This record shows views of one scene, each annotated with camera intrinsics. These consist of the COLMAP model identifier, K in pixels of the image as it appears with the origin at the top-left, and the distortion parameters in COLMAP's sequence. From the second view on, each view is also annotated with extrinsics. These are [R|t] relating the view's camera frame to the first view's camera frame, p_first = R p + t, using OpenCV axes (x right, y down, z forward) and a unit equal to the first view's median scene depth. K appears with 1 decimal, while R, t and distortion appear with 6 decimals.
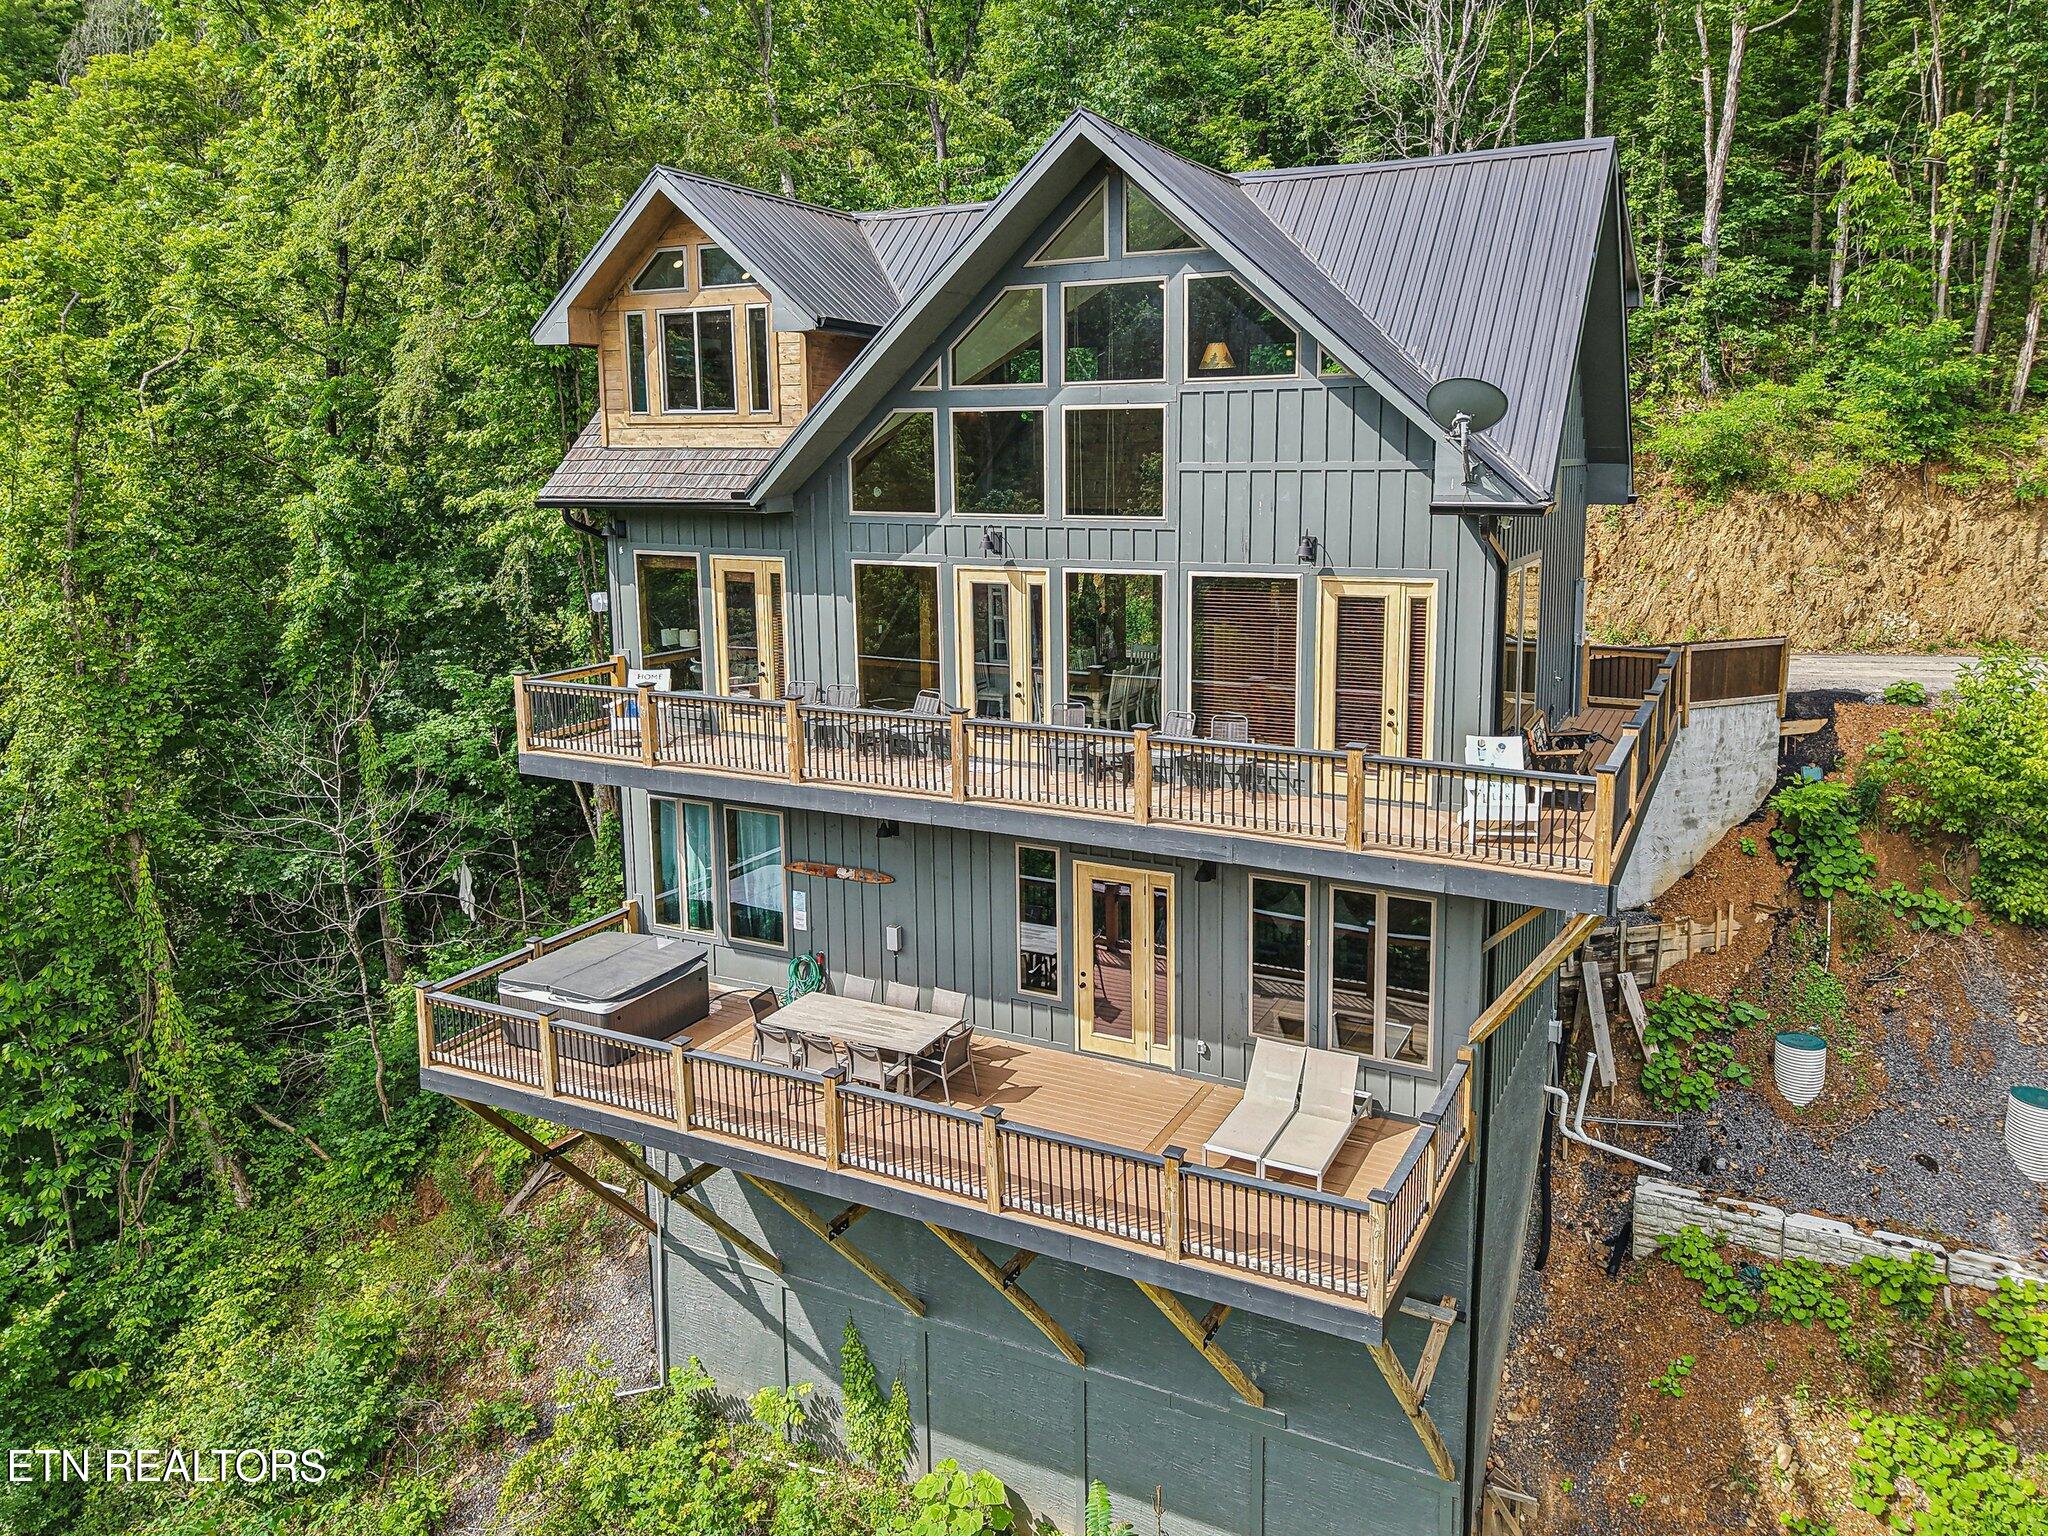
lens RADIAL K [[1490.0, 0, 1053.4], [0, 1490.0, 617.8], [0, 0, 1]] dist [-0.003851, -0.000396]
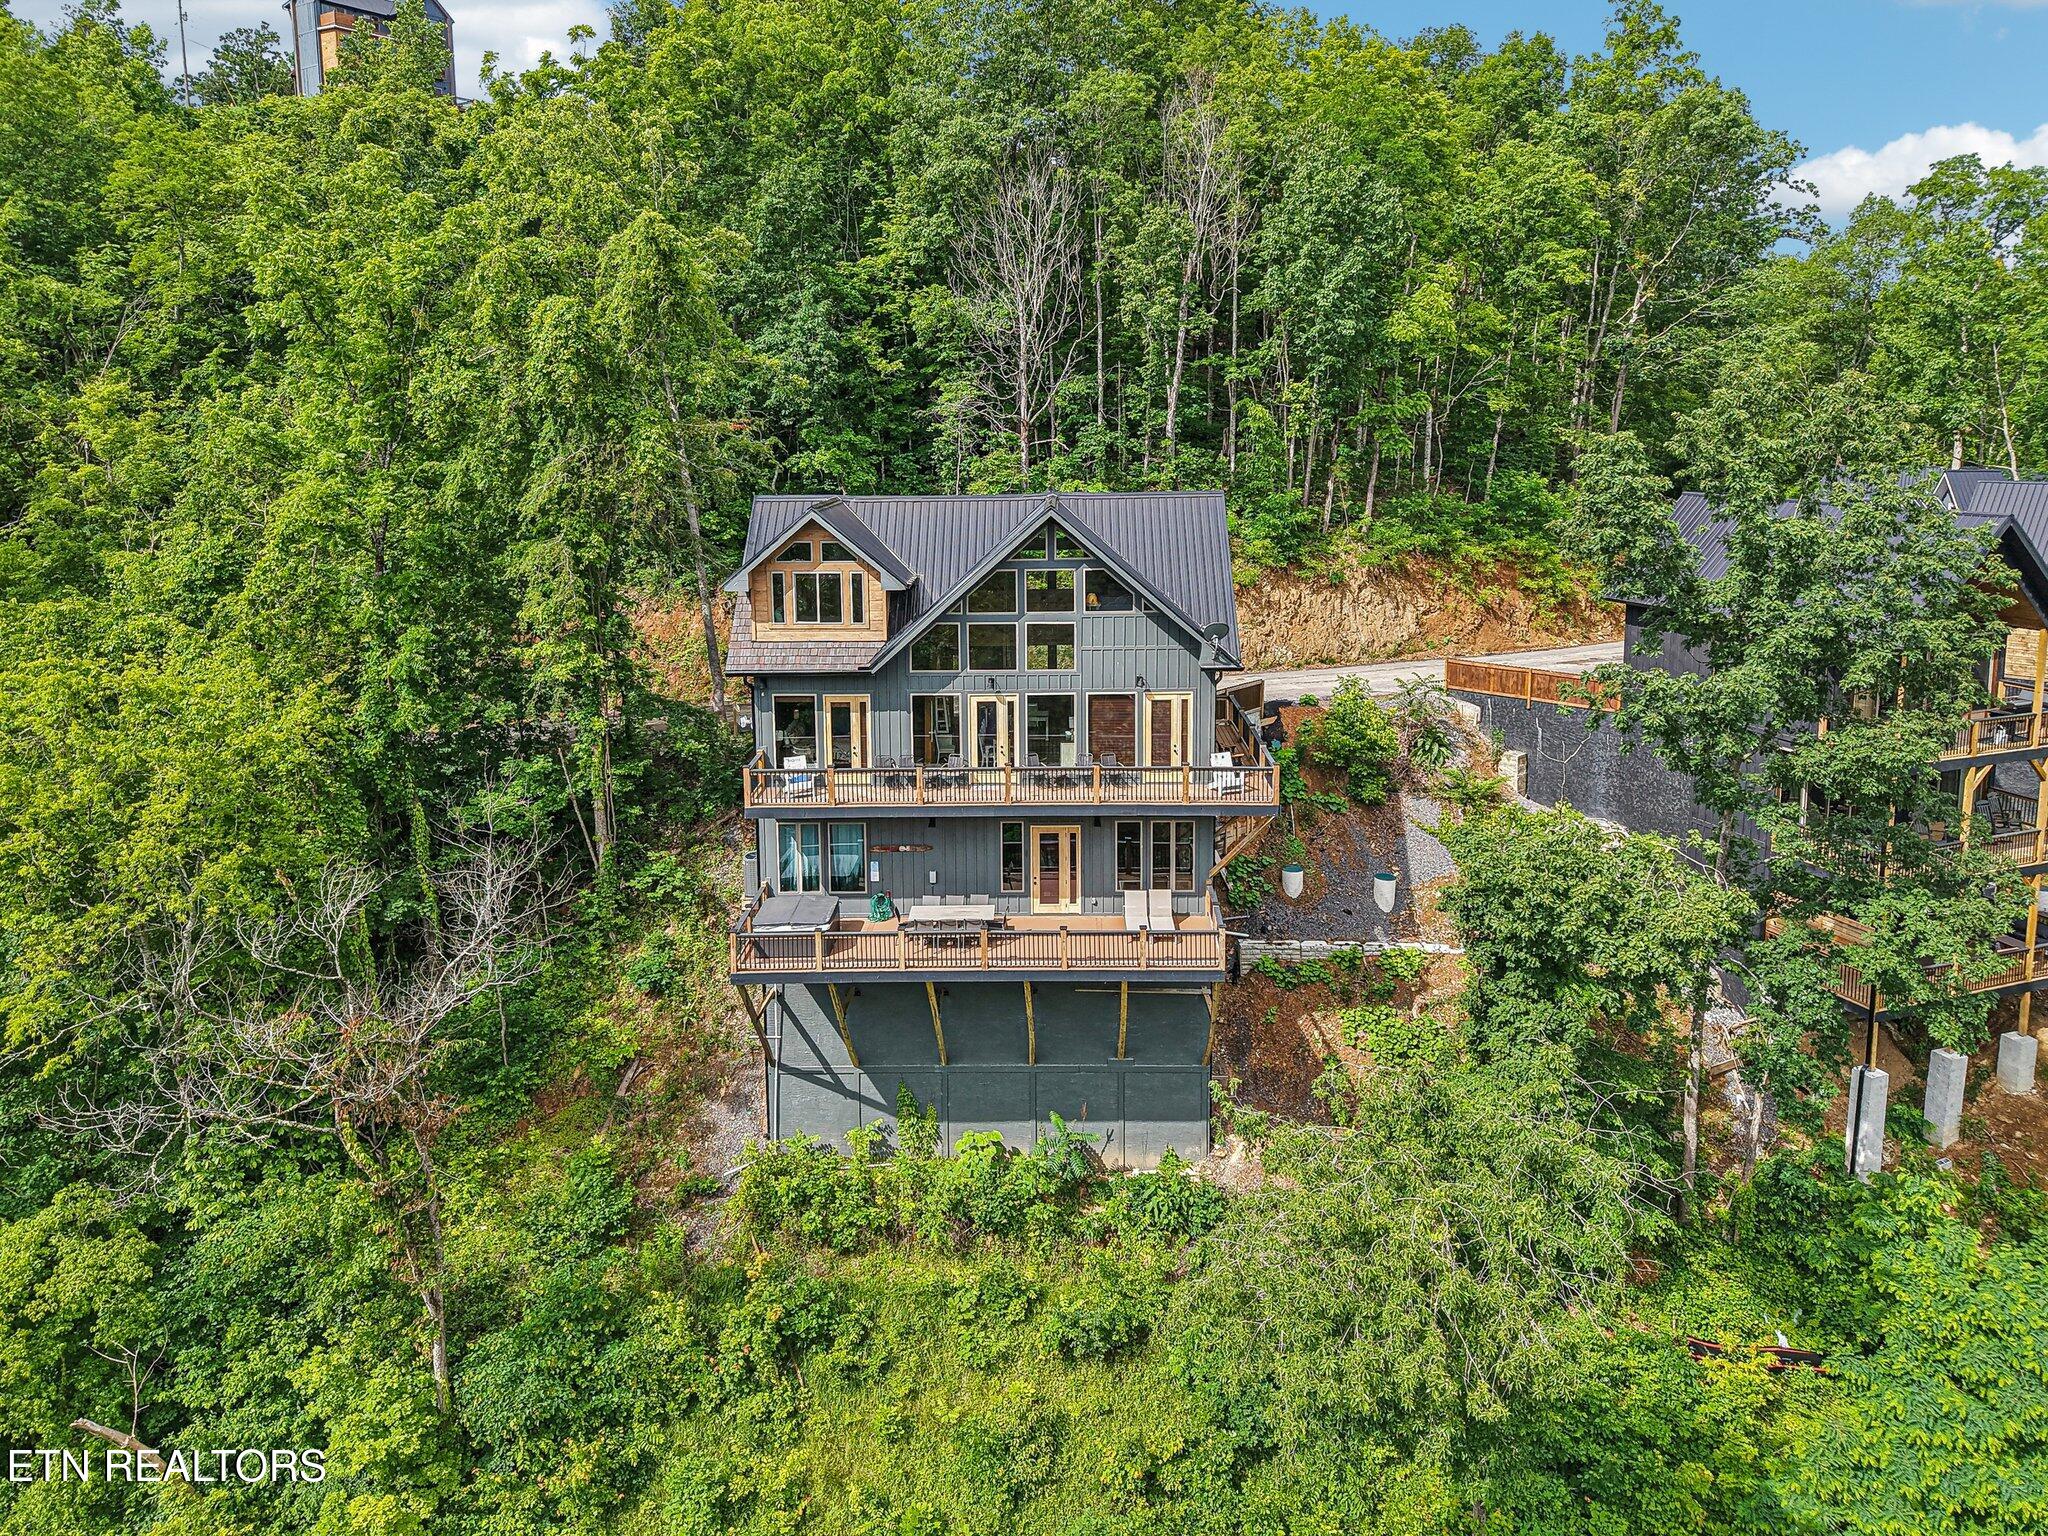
lens RADIAL K [[1557.2, 0, 1061.0], [0, 1557.2, 515.5], [0, 0, 1]] dist [0.005662, -0.002437]
pose [[0.891128, -0.035993, 0.452322, -0.915036], [0.053170, 0.998265, -0.025316, -0.219706], [-0.450626, 0.046610, 0.891495, -1.023952]]
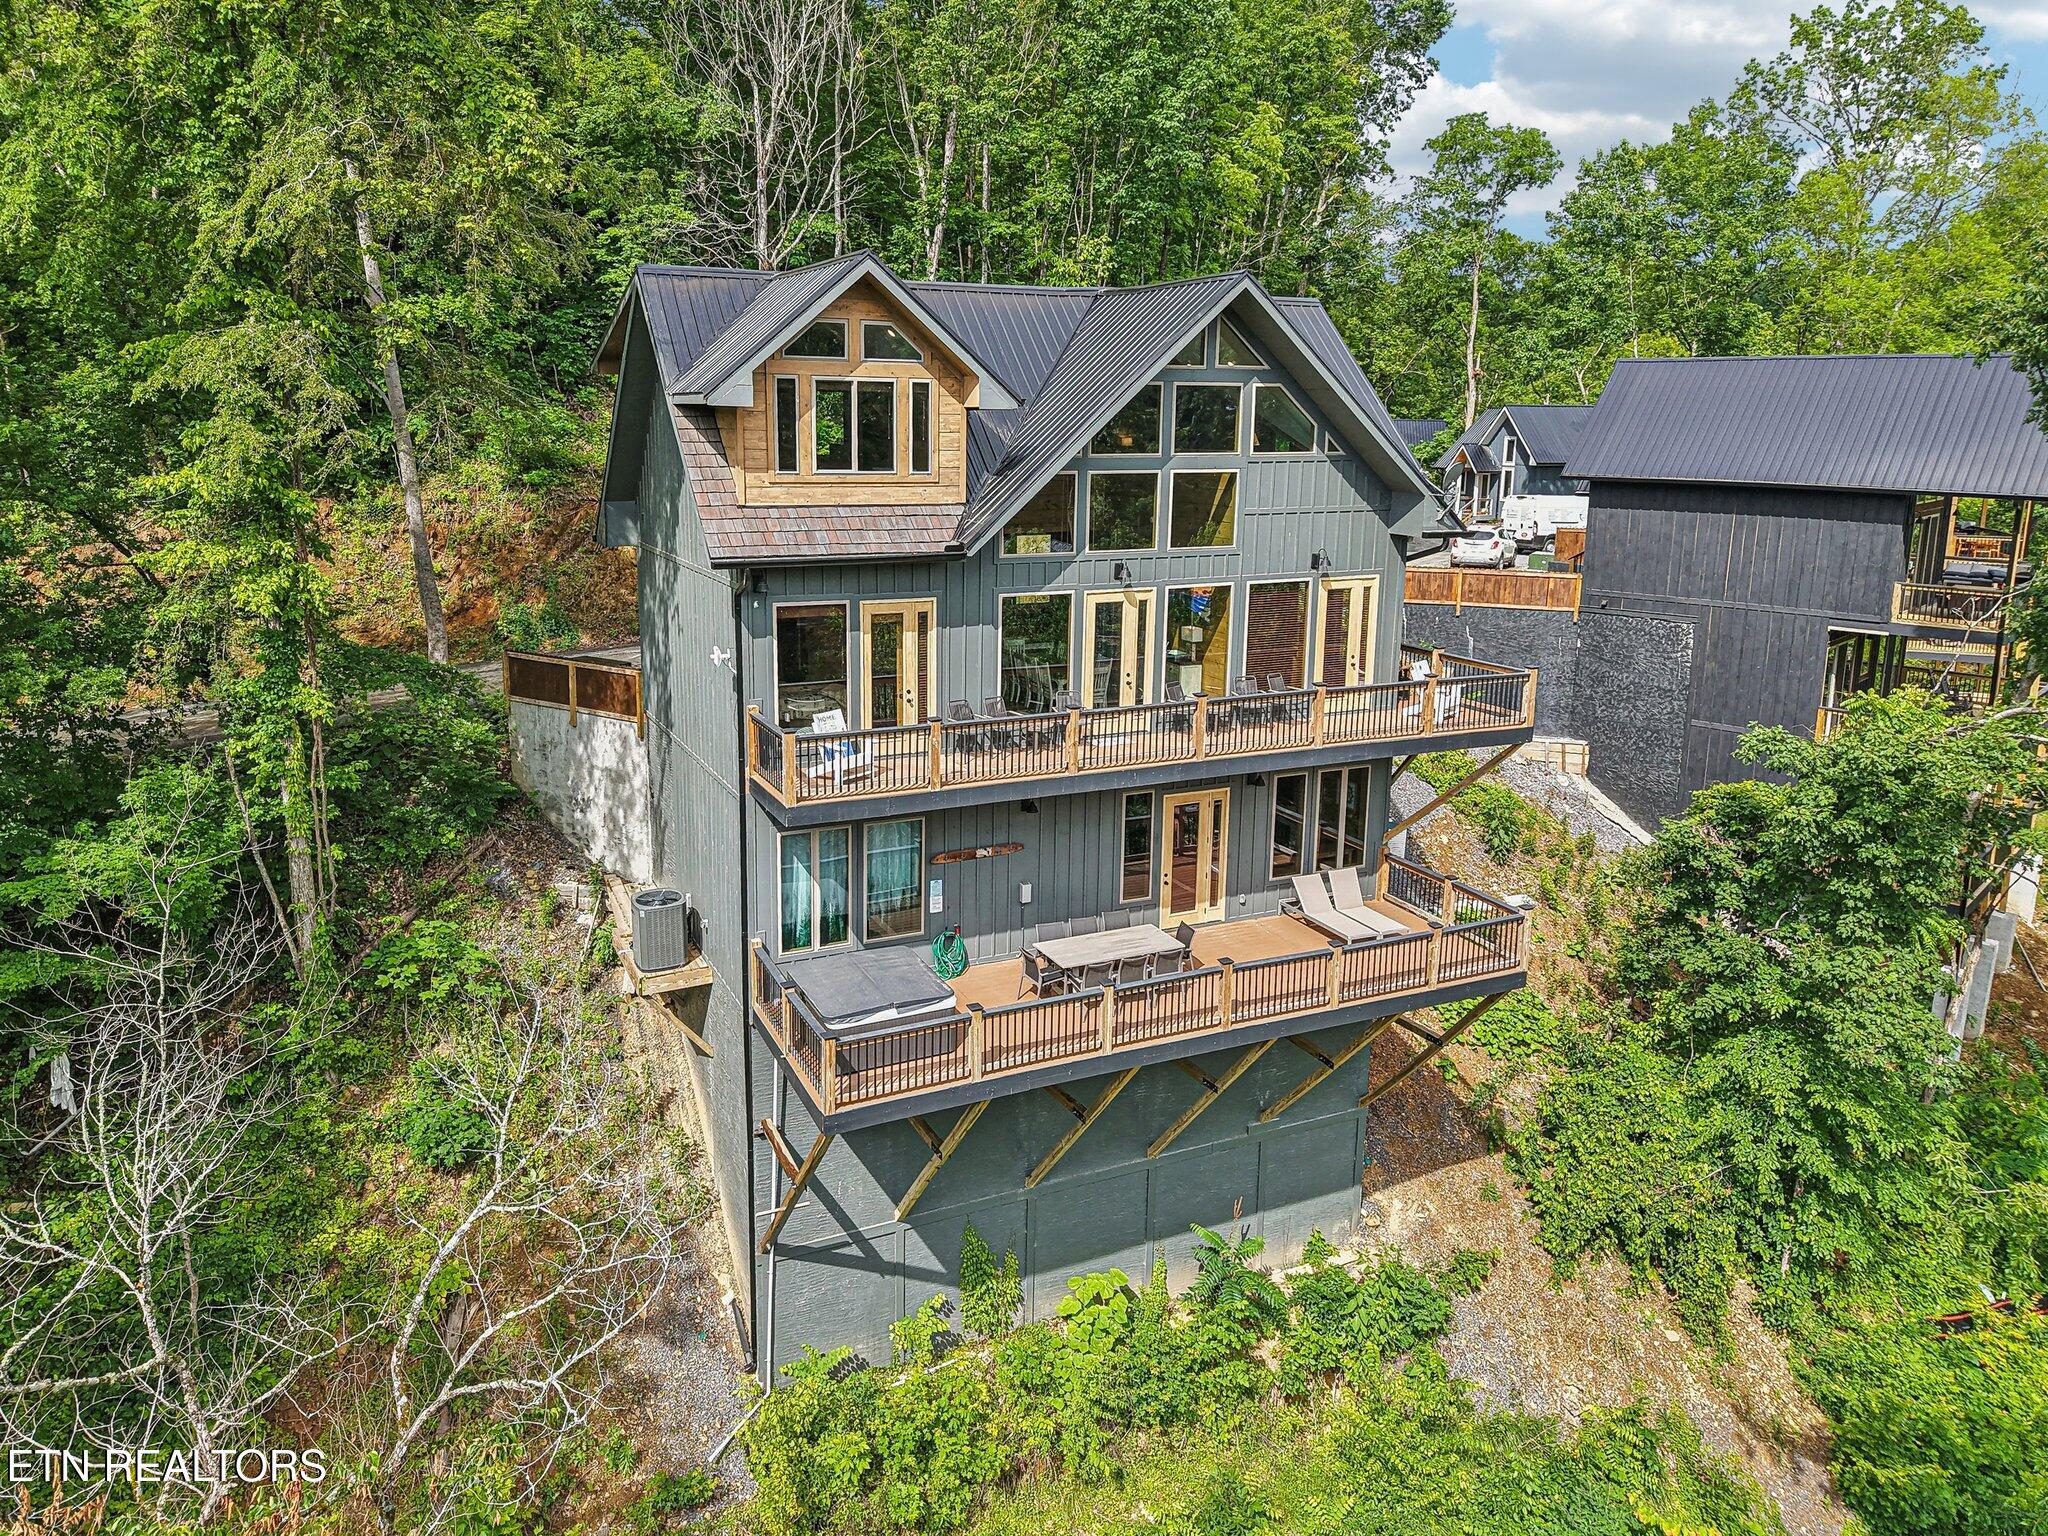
lens RADIAL K [[1490.0, 0, 1053.4], [0, 1490.0, 617.8], [0, 0, 1]] dist [-0.003851, -0.000396]
pose [[0.588040, -0.099560, 0.802681, -1.091806], [0.074250, 0.994850, 0.069001, -0.100184], [-0.805417, 0.019023, 0.592404, 0.241846]]
